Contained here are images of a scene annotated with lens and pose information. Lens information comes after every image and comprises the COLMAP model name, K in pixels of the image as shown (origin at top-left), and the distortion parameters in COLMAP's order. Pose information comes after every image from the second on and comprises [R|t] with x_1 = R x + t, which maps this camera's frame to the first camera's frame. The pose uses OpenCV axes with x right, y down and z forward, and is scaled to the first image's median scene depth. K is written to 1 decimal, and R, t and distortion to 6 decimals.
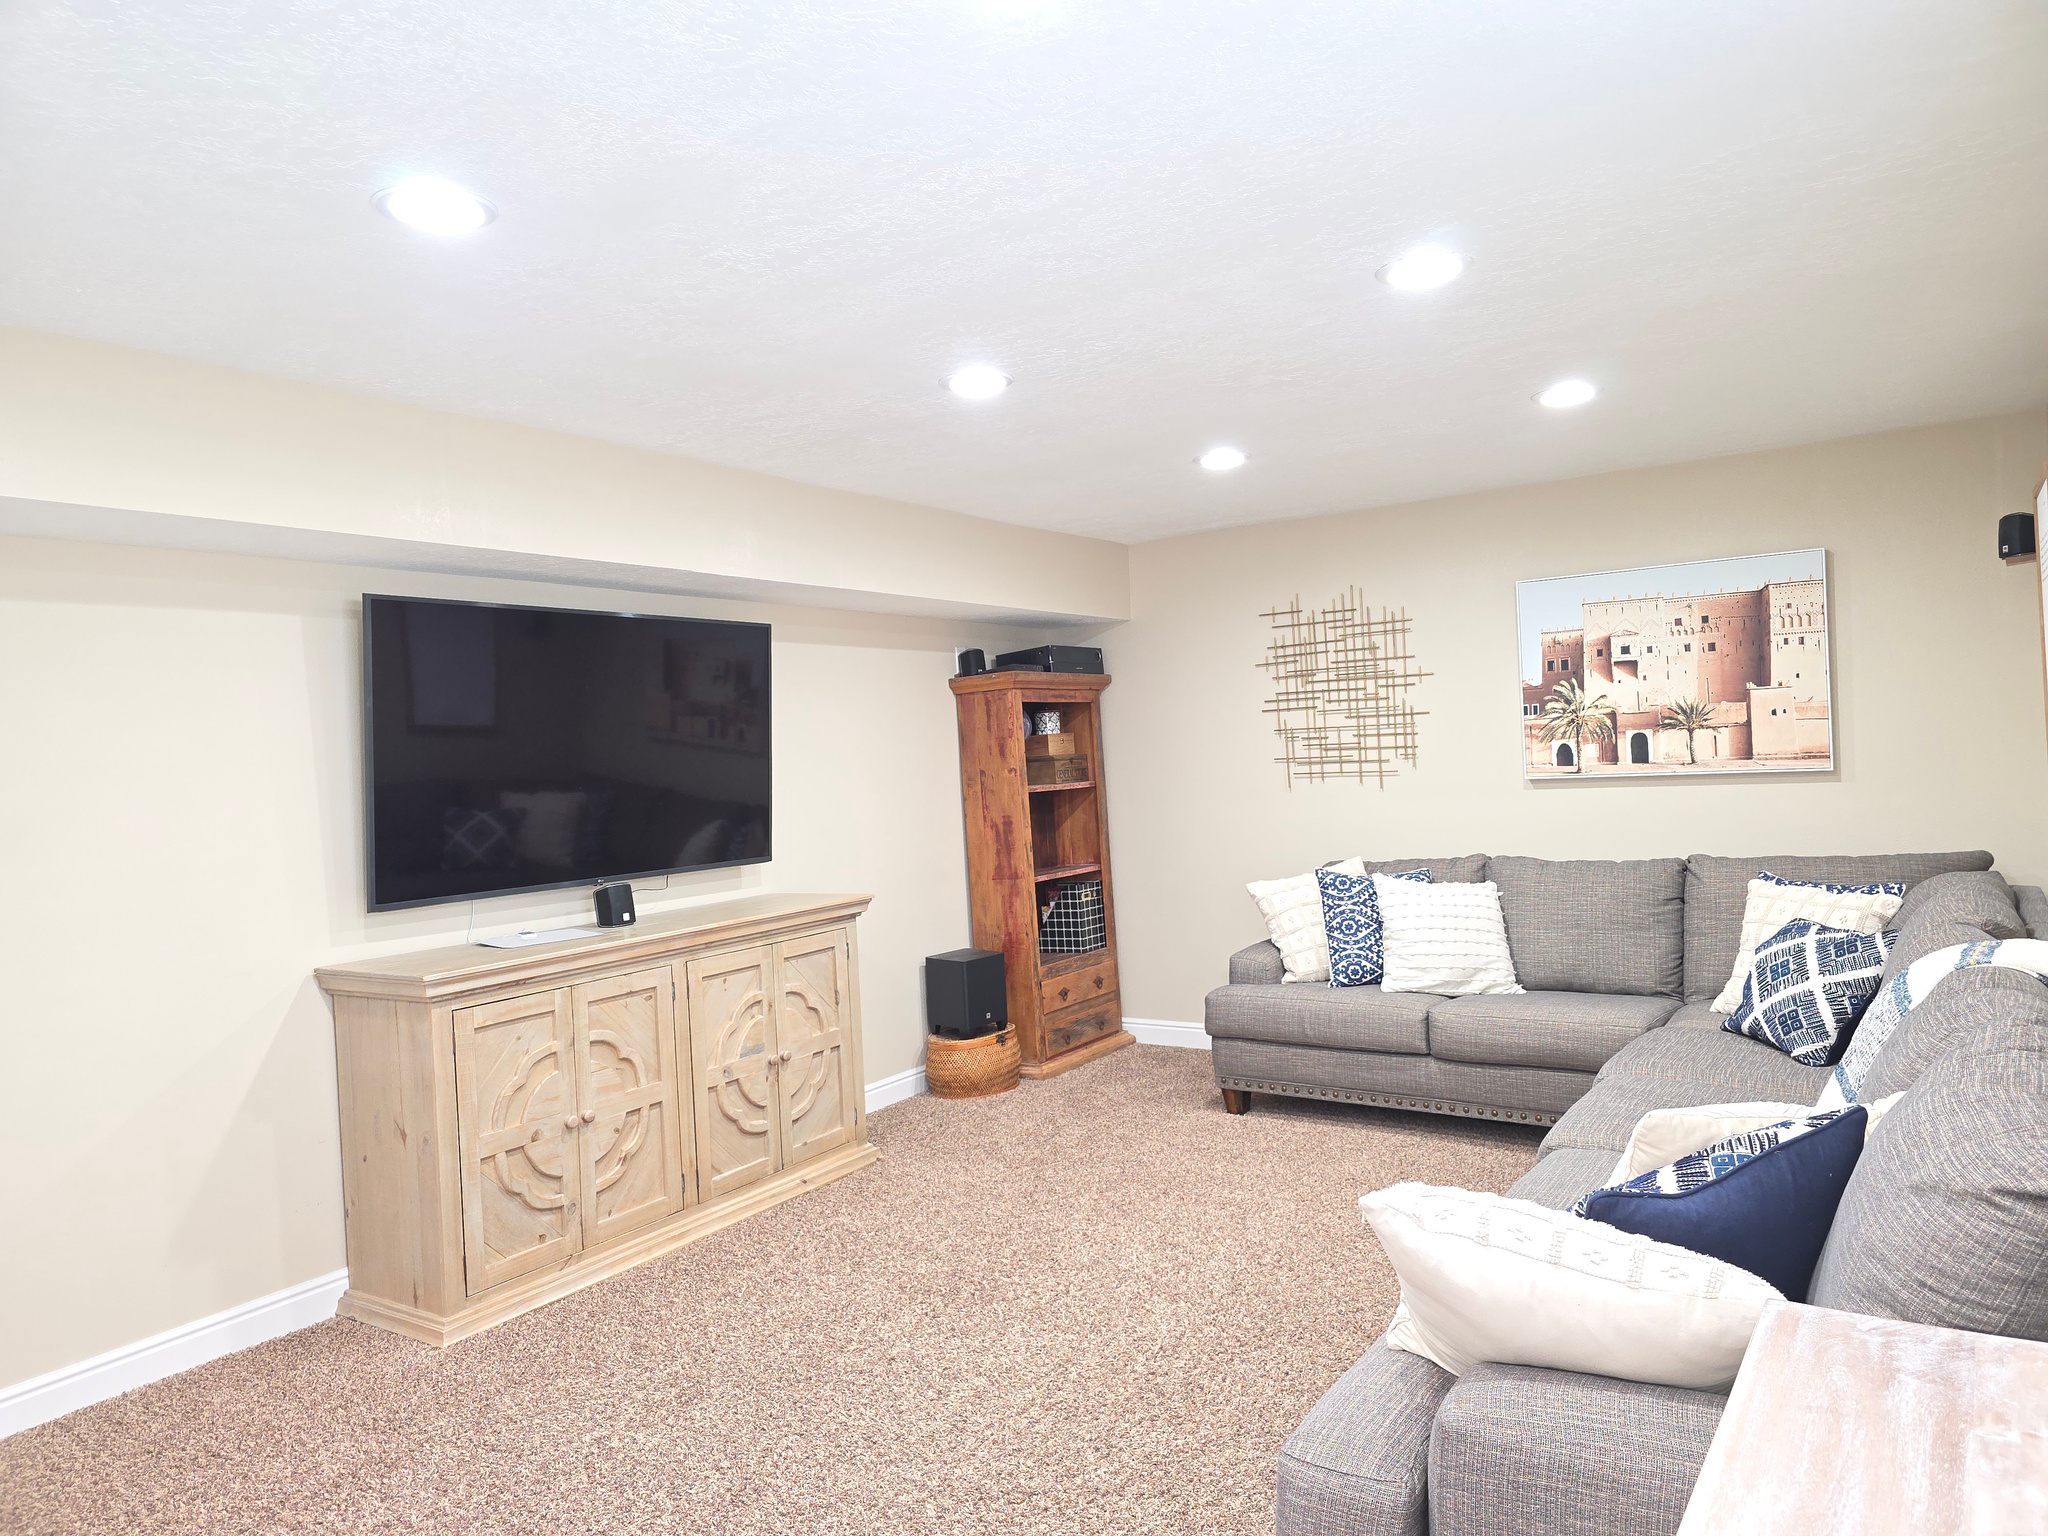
lens RADIAL K [[1369.2, 0, 1030.6], [0, 1369.2, 757.0], [0, 0, 1]] dist [0.062063, -0.056487]
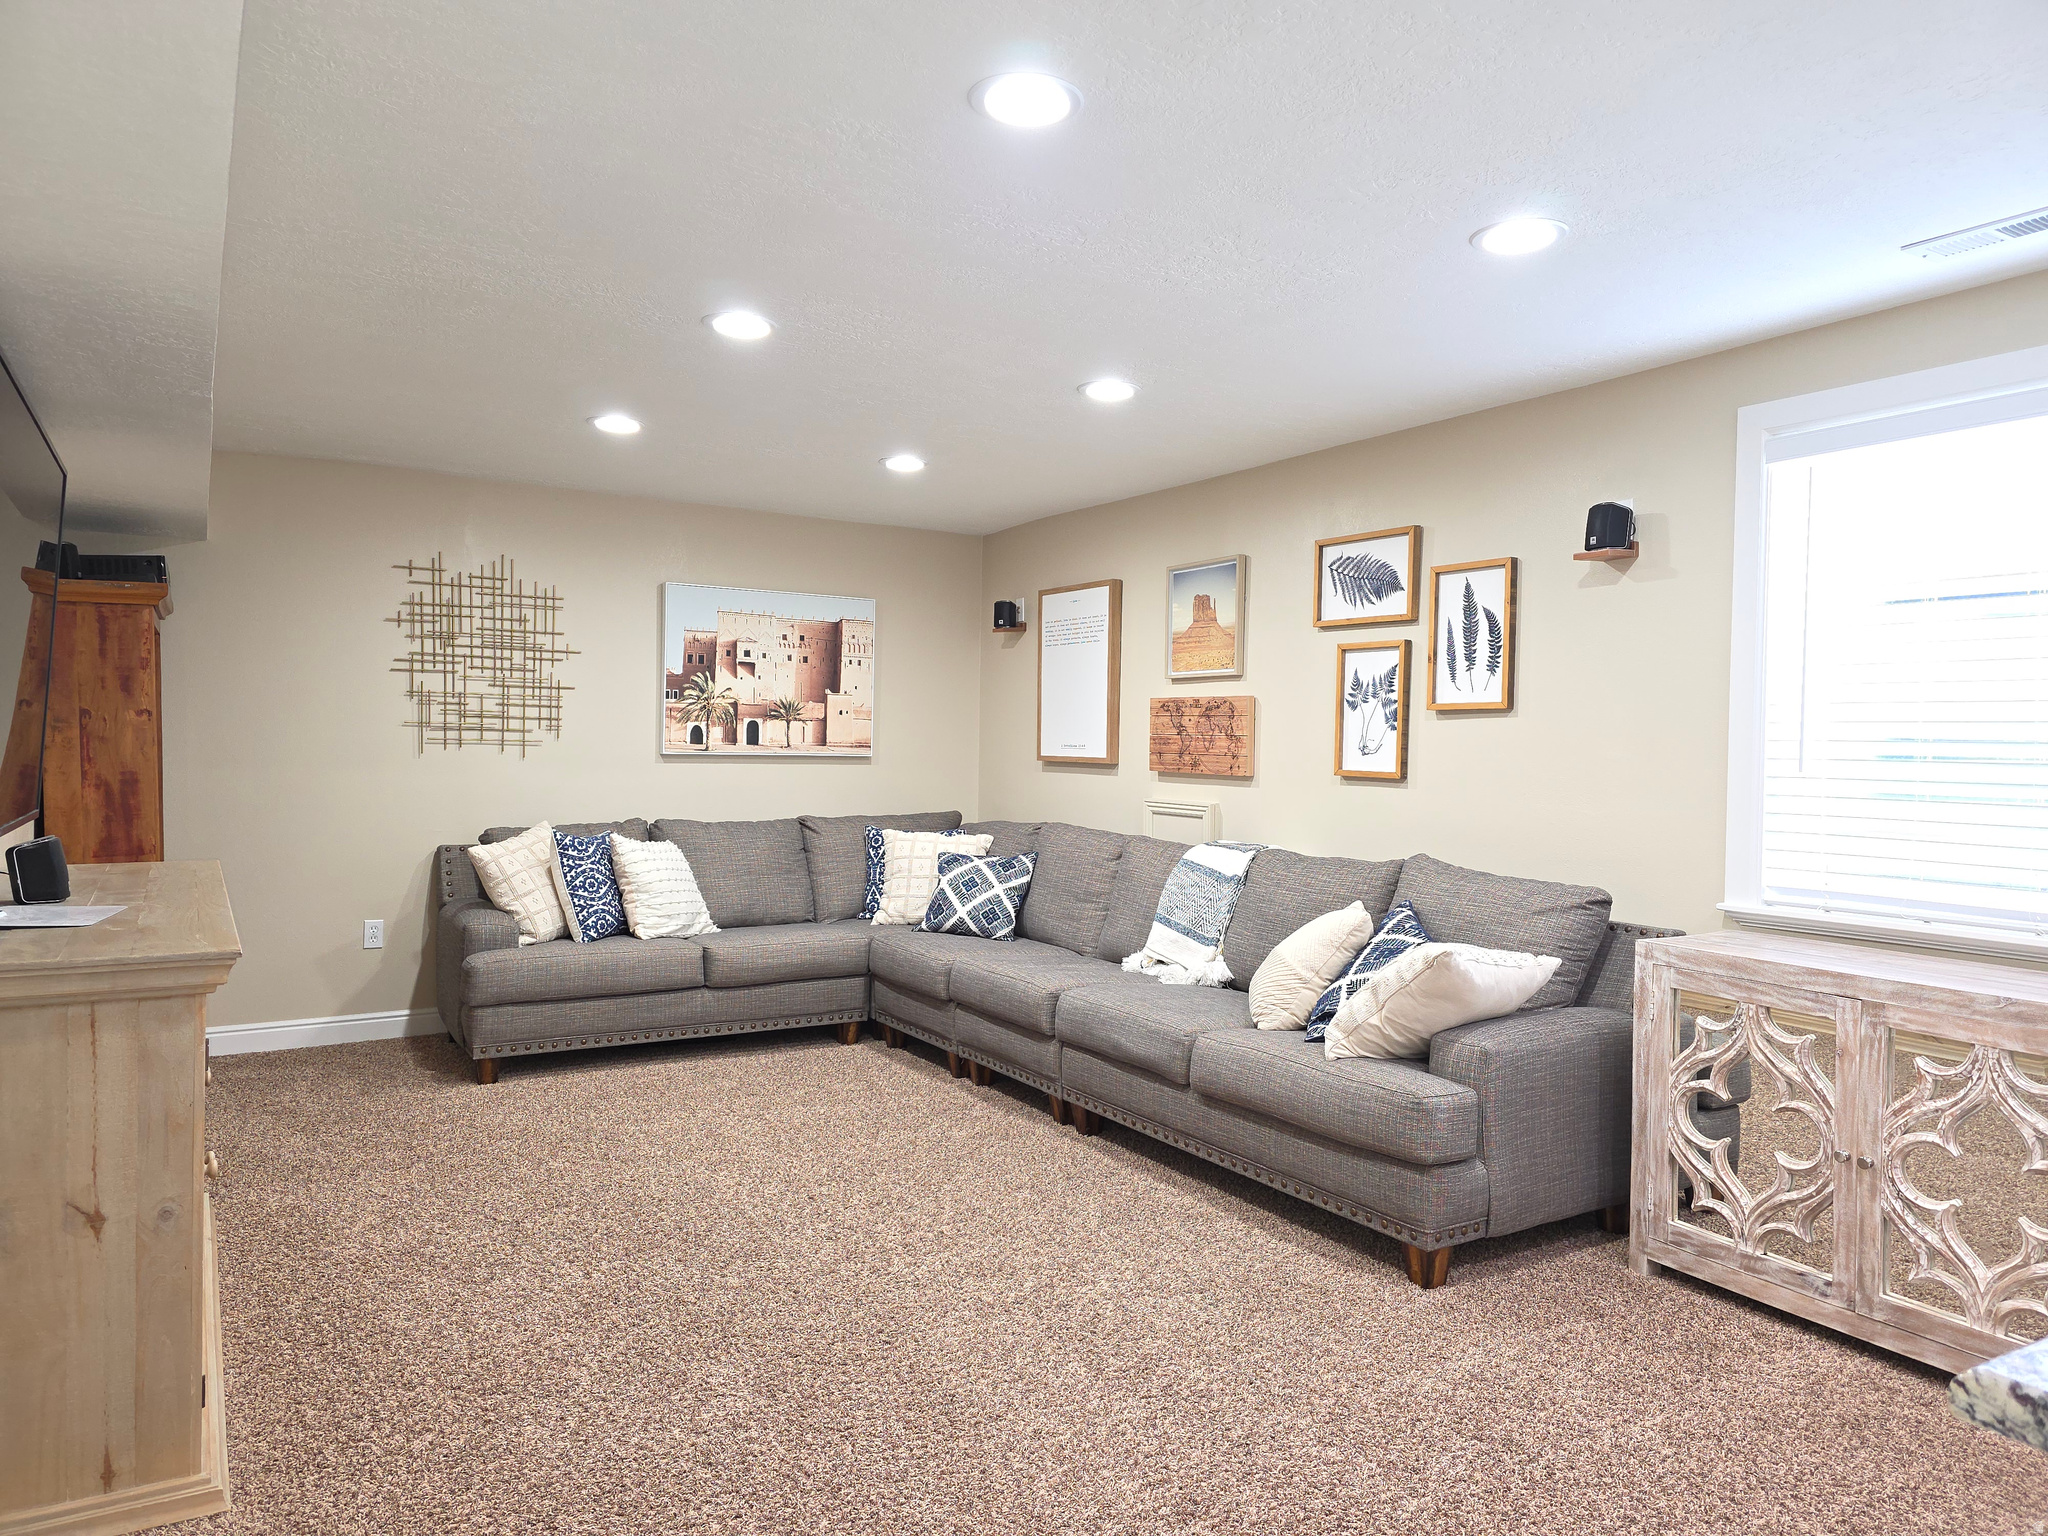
lens RADIAL K [[1407.0, 0, 1028.0], [0, 1407.0, 759.8], [0, 0, 1]] dist [0.067819, -0.037582]
pose [[0.397395, 0.045910, 0.916498, -0.571167], [-0.034660, 0.998786, -0.035003, 0.048893], [-0.916993, -0.017856, 0.398504, 0.235839]]
